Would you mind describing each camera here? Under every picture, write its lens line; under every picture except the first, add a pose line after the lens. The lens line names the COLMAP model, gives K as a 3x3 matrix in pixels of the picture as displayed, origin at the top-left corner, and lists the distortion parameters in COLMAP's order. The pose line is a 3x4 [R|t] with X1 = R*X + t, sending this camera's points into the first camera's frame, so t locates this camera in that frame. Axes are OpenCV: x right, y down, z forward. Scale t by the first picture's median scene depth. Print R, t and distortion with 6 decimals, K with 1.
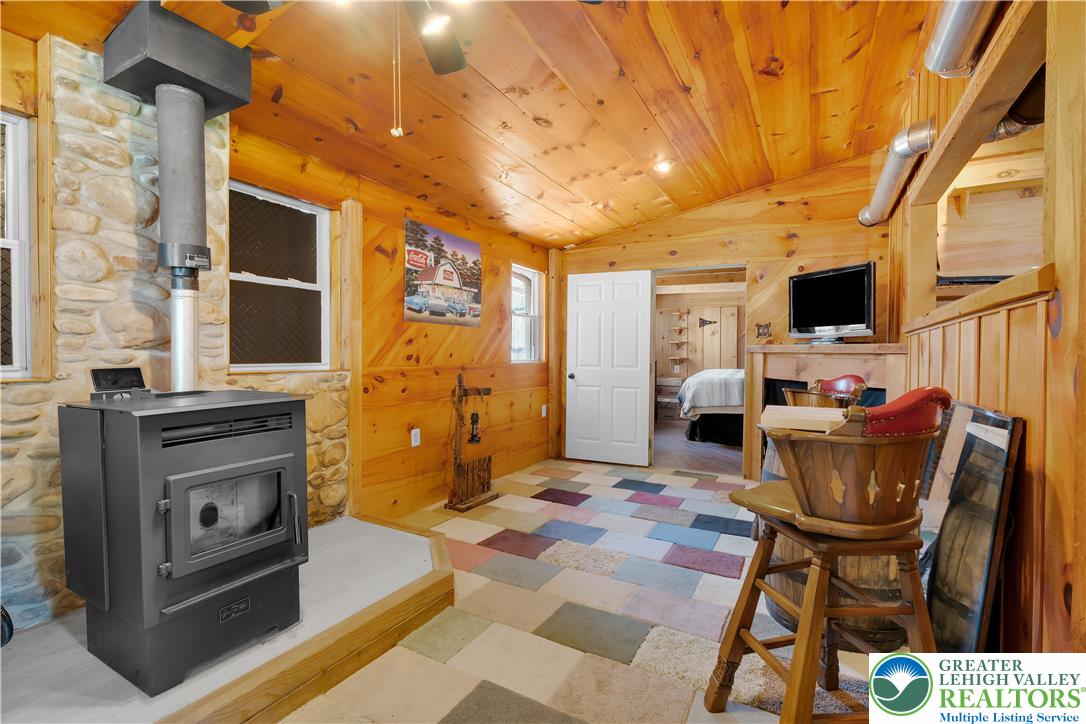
lens RADIAL K [[492.0, 0, 545.8], [0, 492.0, 360.1], [0, 0, 1]] dist [-0.000814, 0.000342]
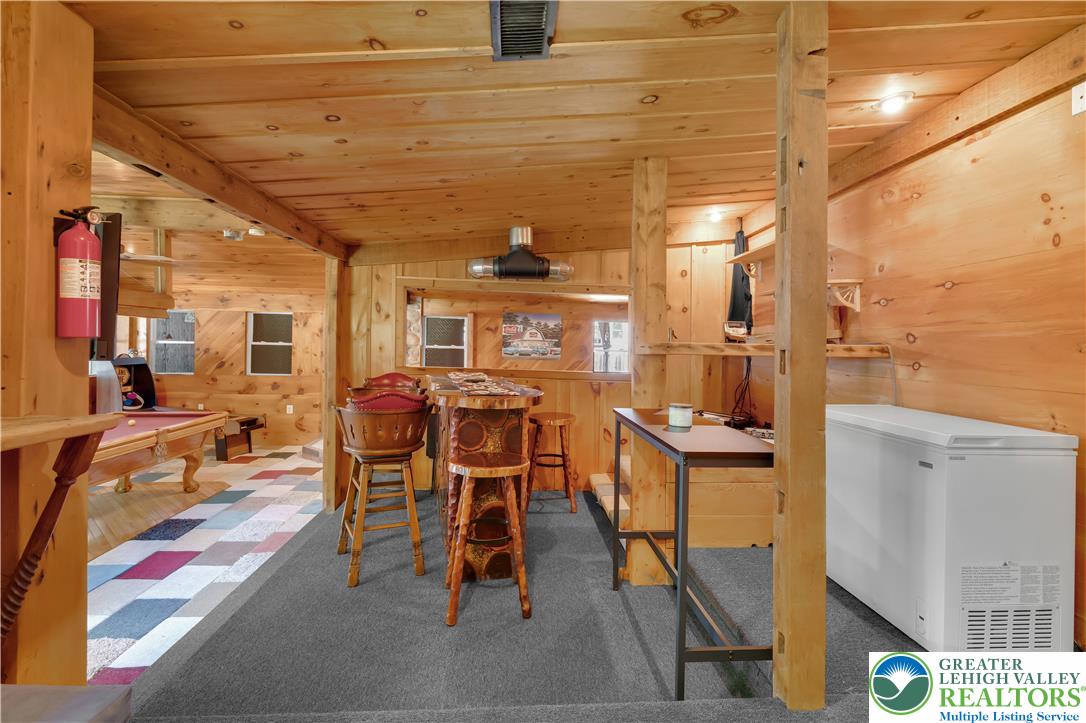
lens RADIAL K [[493.6, 0, 542.3], [0, 493.6, 343.7], [0, 0, 1]] dist [-0.001670, 0.000283]
pose [[0.543257, 0.001384, -0.839565, 1.652898], [-0.030773, 0.999360, -0.018265, -0.114175], [0.839002, 0.035758, 0.542952, -0.044414]]
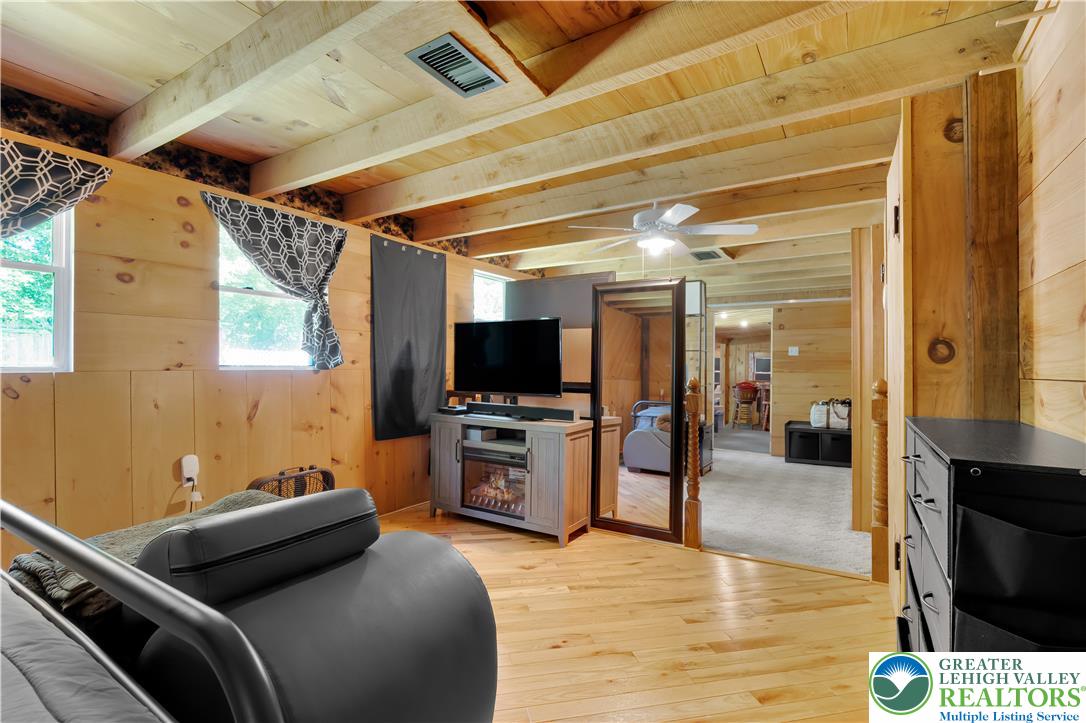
lens RADIAL K [[492.0, 0, 545.8], [0, 492.0, 359.6], [0, 0, 1]] dist [-0.000814, 0.000342]
pose [[-0.054655, -0.011672, -0.998437, 4.065486], [-0.029204, 0.999523, -0.010087, -0.138250], [0.998078, 0.028607, -0.054970, -0.937087]]
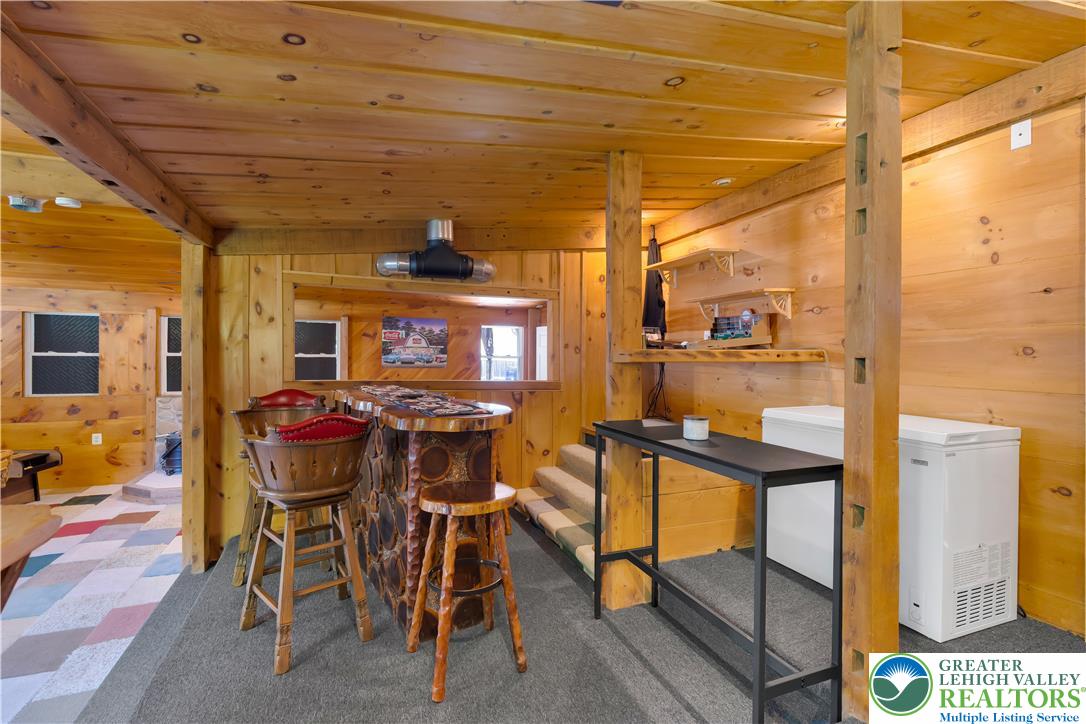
lens RADIAL K [[493.8, 0, 536.4], [0, 493.8, 354.9], [0, 0, 1]] dist [-0.002116, 0.000595]
pose [[0.769830, 0.002778, -0.638243, 1.450414], [-0.014515, 0.999808, -0.013156, -0.116306], [0.638084, 0.019392, 0.769723, -0.128584]]
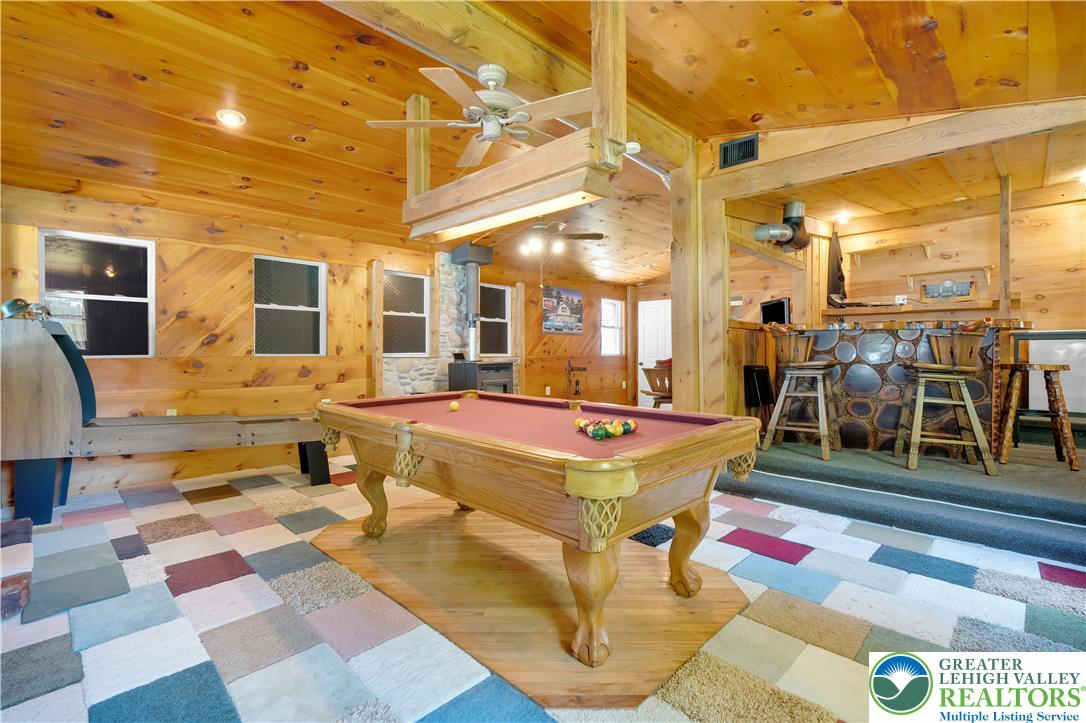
lens RADIAL K [[486.6, 0, 540.4], [0, 486.6, 348.5], [0, 0, 1]] dist [-0.001818, -0.000066]
pose [[0.960185, -0.009172, -0.279214, 0.279177], [0.002219, 0.999680, -0.025208, 0.034072], [0.279356, 0.023585, 0.959898, -0.981579]]
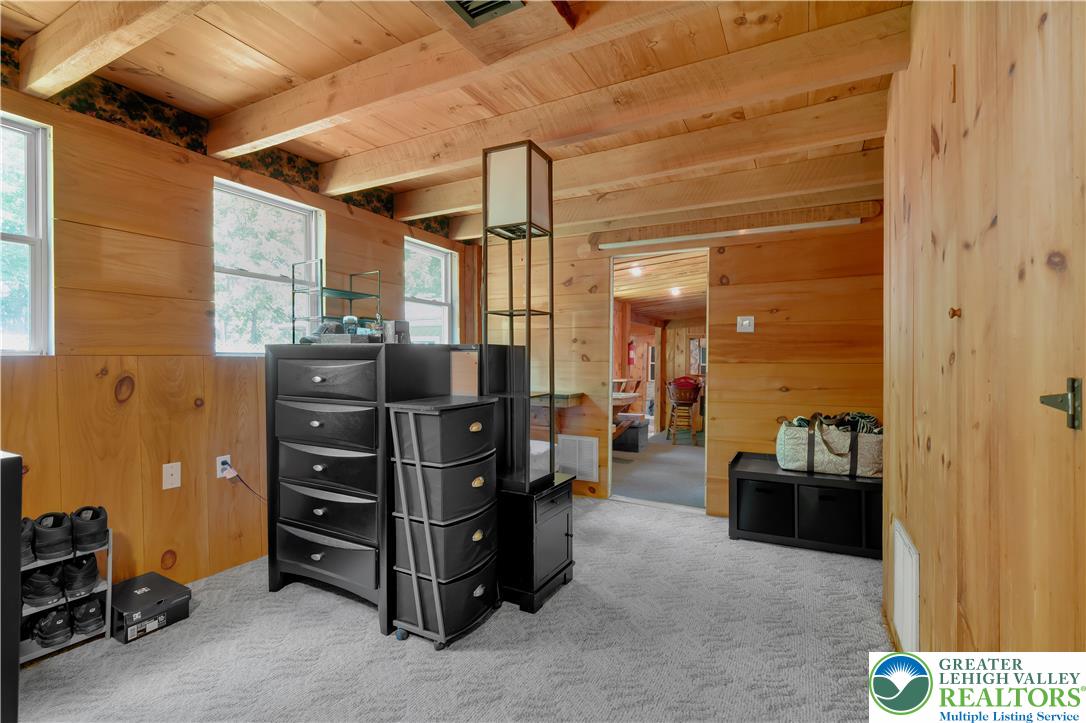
lens RADIAL K [[492.0, 0, 545.8], [0, 492.0, 359.6], [0, 0, 1]] dist [-0.000814, 0.000342]
pose [[0.025217, 0.002434, -0.999679, 3.156410], [-0.024148, 0.999707, 0.001825, -0.134928], [0.999390, 0.024094, 0.025268, -0.537939]]
